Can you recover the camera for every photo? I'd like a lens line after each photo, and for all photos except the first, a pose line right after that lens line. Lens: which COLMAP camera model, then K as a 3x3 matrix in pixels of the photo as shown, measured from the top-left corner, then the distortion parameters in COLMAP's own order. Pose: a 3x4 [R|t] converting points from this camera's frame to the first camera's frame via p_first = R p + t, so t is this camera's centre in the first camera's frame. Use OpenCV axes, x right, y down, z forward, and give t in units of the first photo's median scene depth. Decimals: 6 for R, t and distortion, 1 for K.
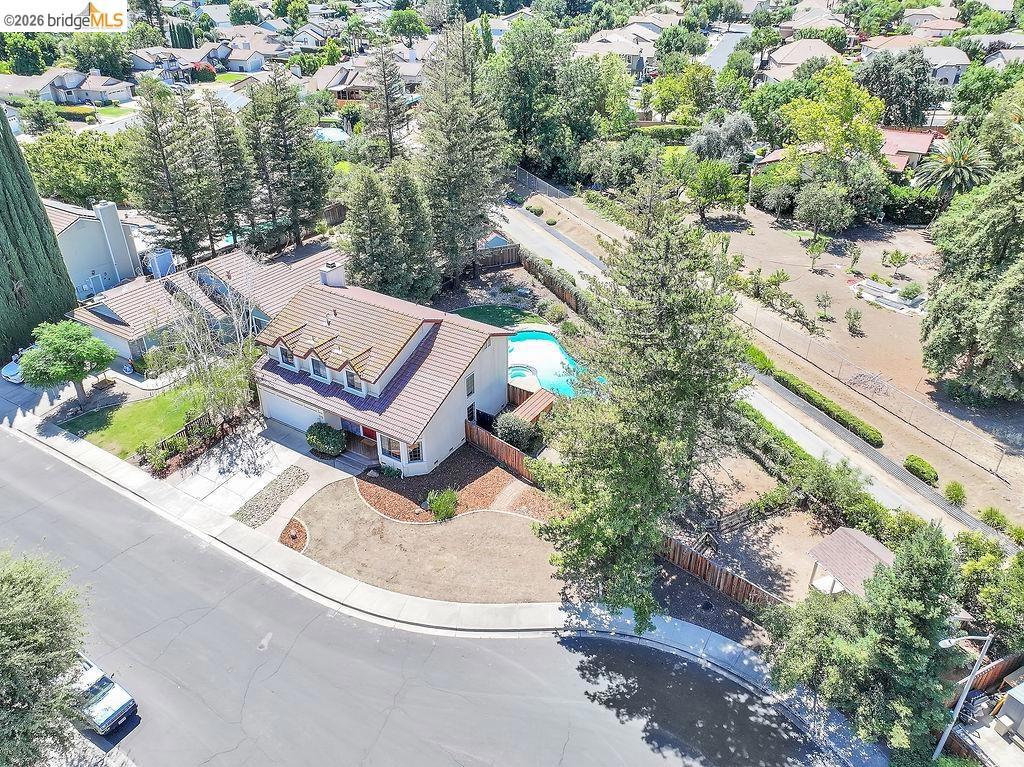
lens RADIAL K [[735.1, 0, 512.0], [0, 735.1, 383.5], [0, 0, 1]] dist [-0.036385, 0.036622]
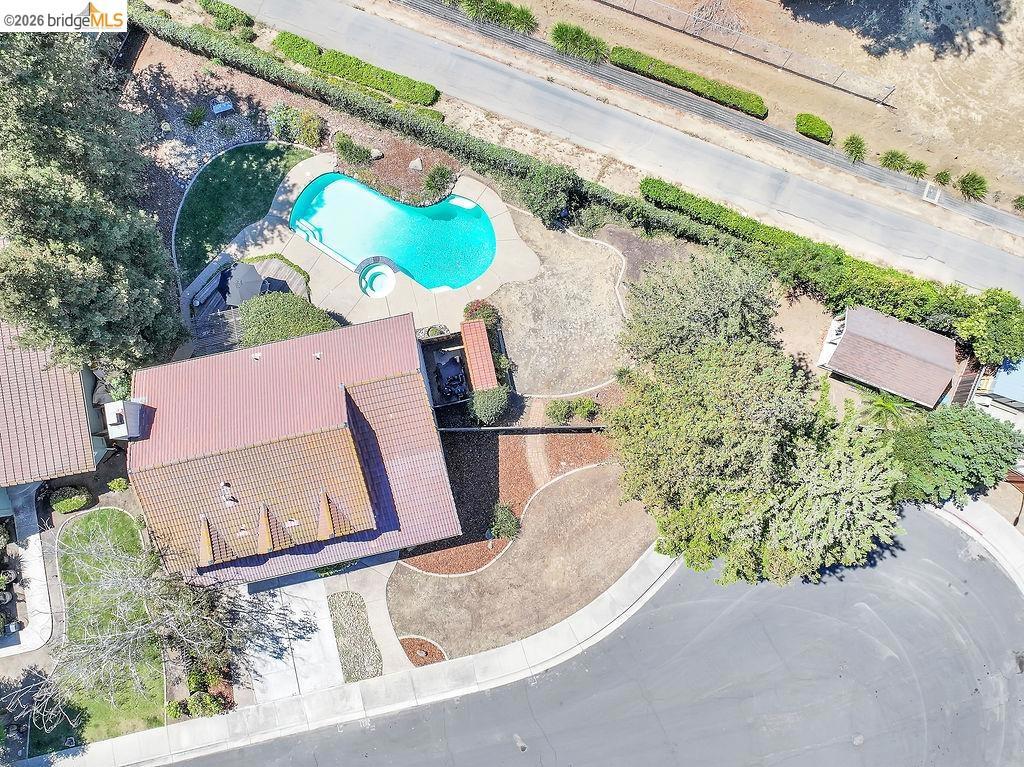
lens RADIAL K [[735.1, 0, 512.0], [0, 735.1, 383.5], [0, 0, 1]] dist [-0.036385, 0.036622]
pose [[0.715845, -0.694476, 0.072592, -0.025933], [0.354595, 0.451114, 0.818999, -0.655561], [-0.601522, -0.560535, 0.569185, 0.505387]]
